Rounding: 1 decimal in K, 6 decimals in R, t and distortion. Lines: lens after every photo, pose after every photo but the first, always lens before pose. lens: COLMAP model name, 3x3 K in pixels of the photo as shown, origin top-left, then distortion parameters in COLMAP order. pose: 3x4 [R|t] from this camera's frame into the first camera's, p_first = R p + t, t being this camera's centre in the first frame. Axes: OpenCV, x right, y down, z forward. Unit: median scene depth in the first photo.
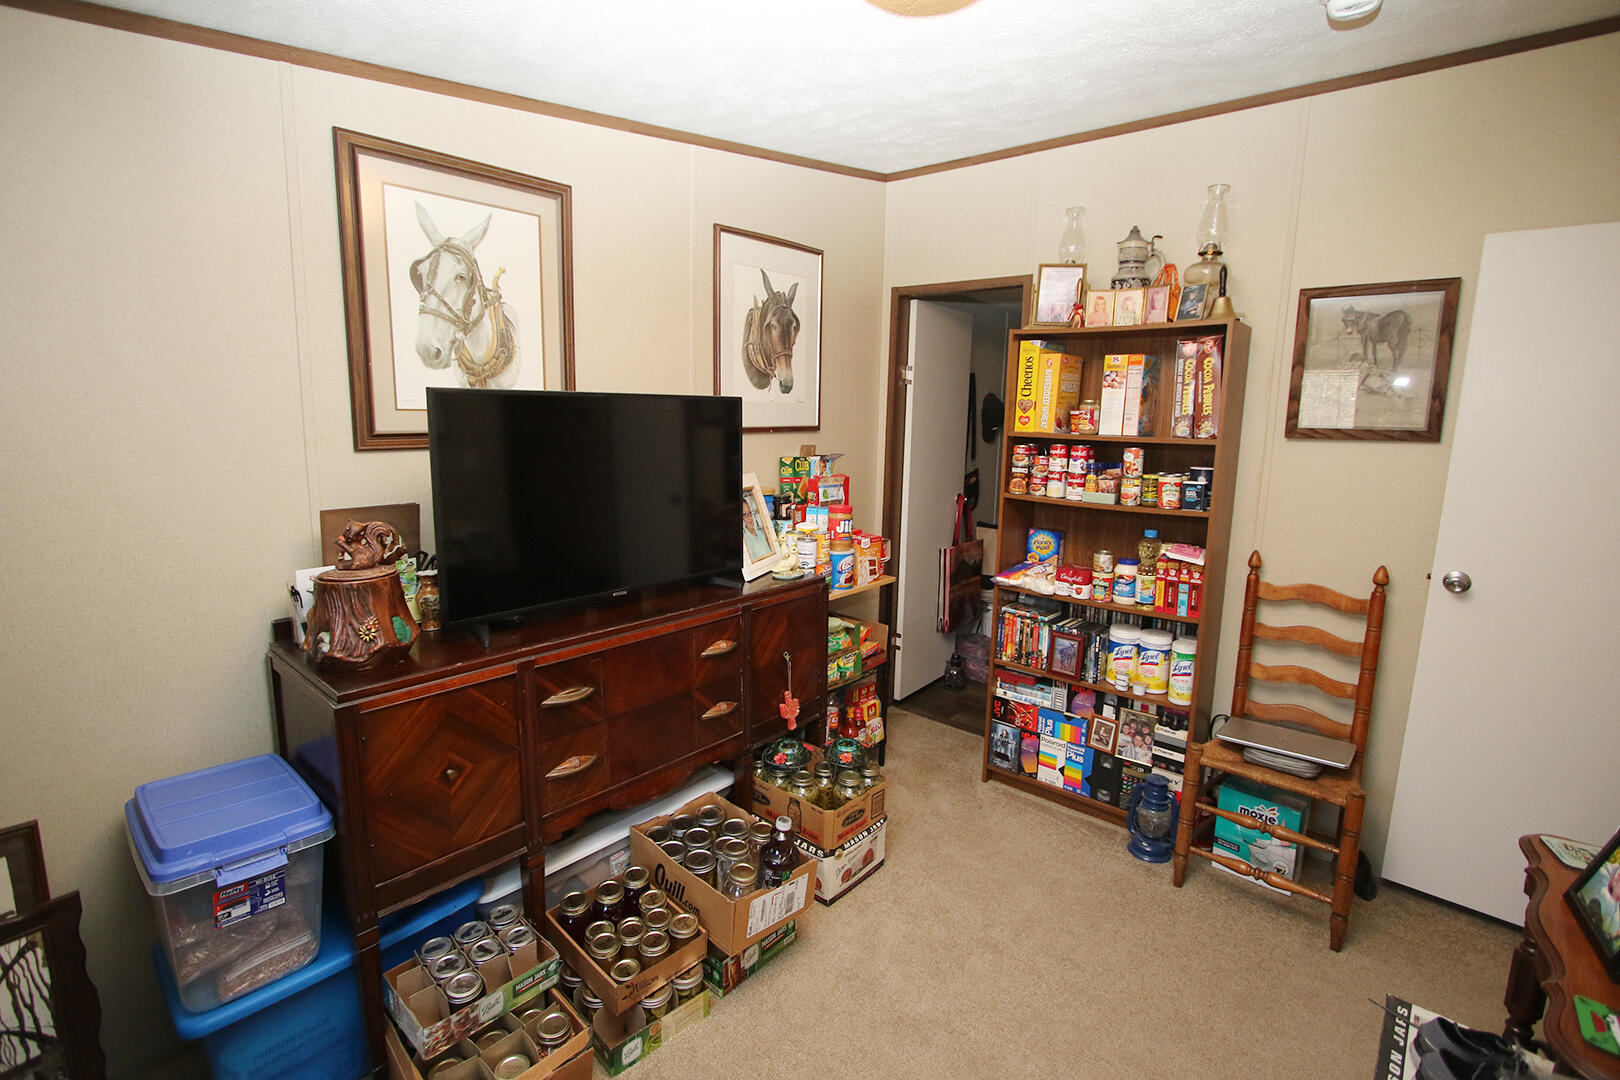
lens RADIAL K [[752.5, 0, 809.7], [0, 752.5, 525.5], [0, 0, 1]] dist [-0.004685, -0.000211]
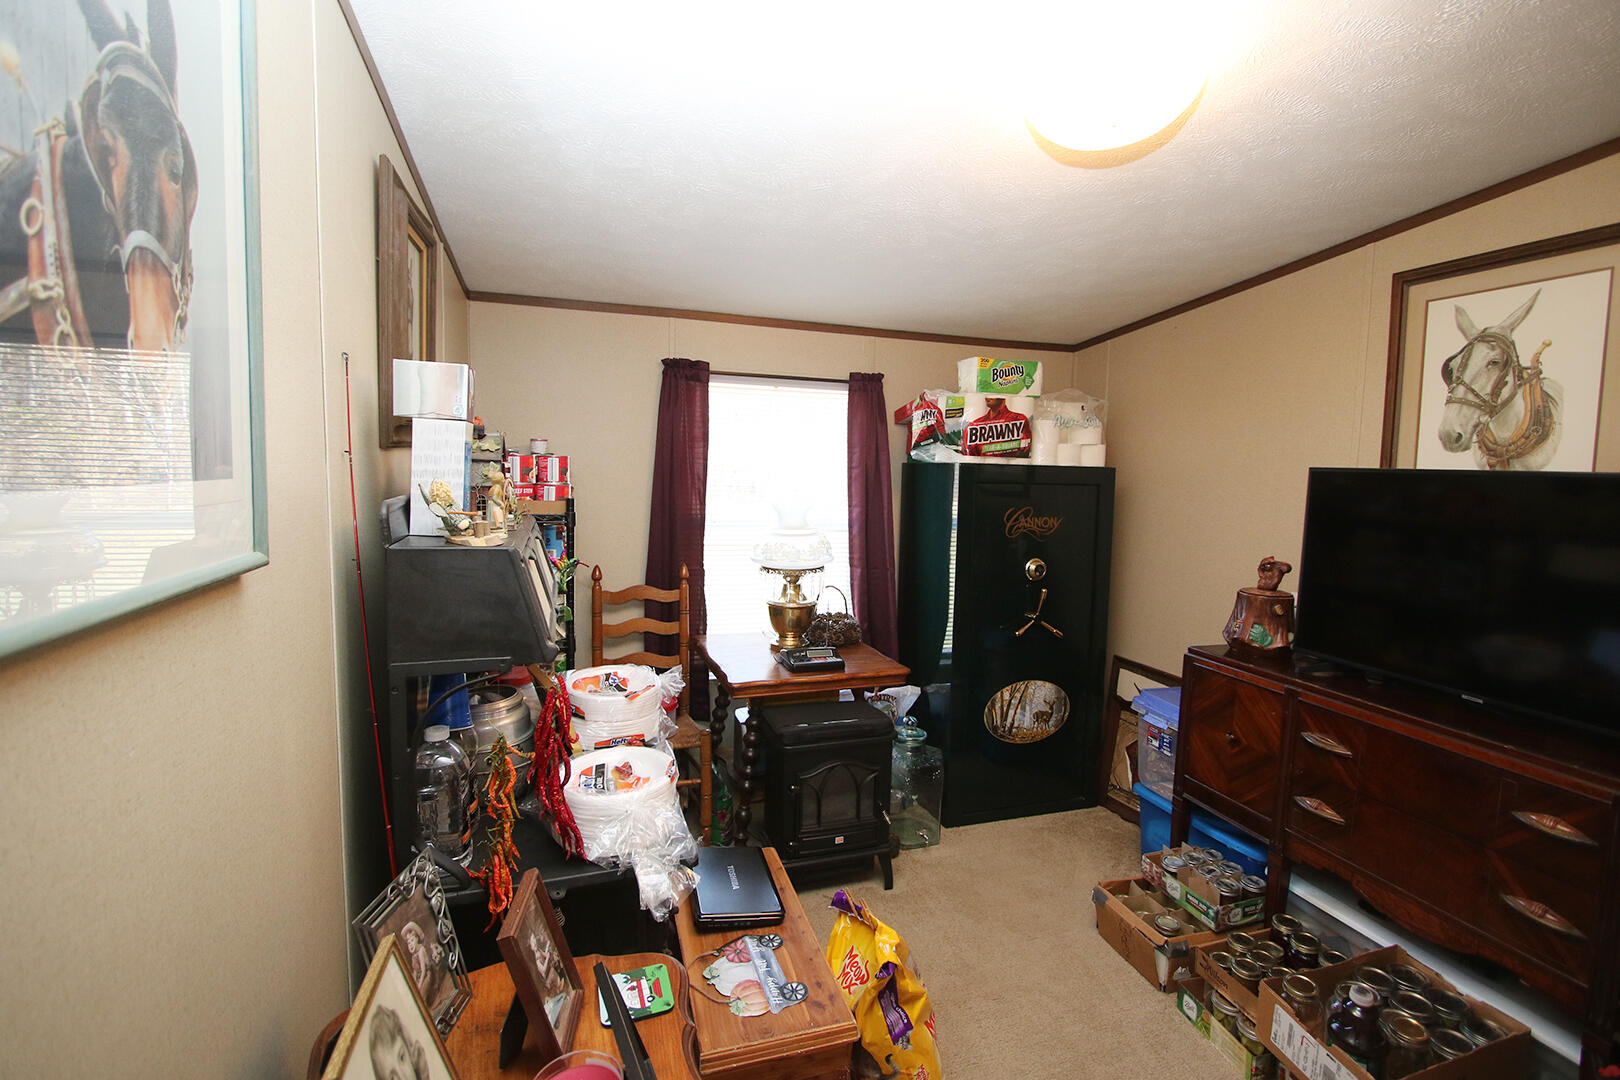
lens RADIAL K [[752.5, 0, 813.7], [0, 752.5, 533.9], [0, 0, 1]] dist [-0.004685, -0.000211]
pose [[-0.513816, 0.050437, -0.856417, 0.905324], [-0.169695, 0.972571, 0.159088, -0.107846], [0.840950, 0.227071, -0.491163, 0.775206]]
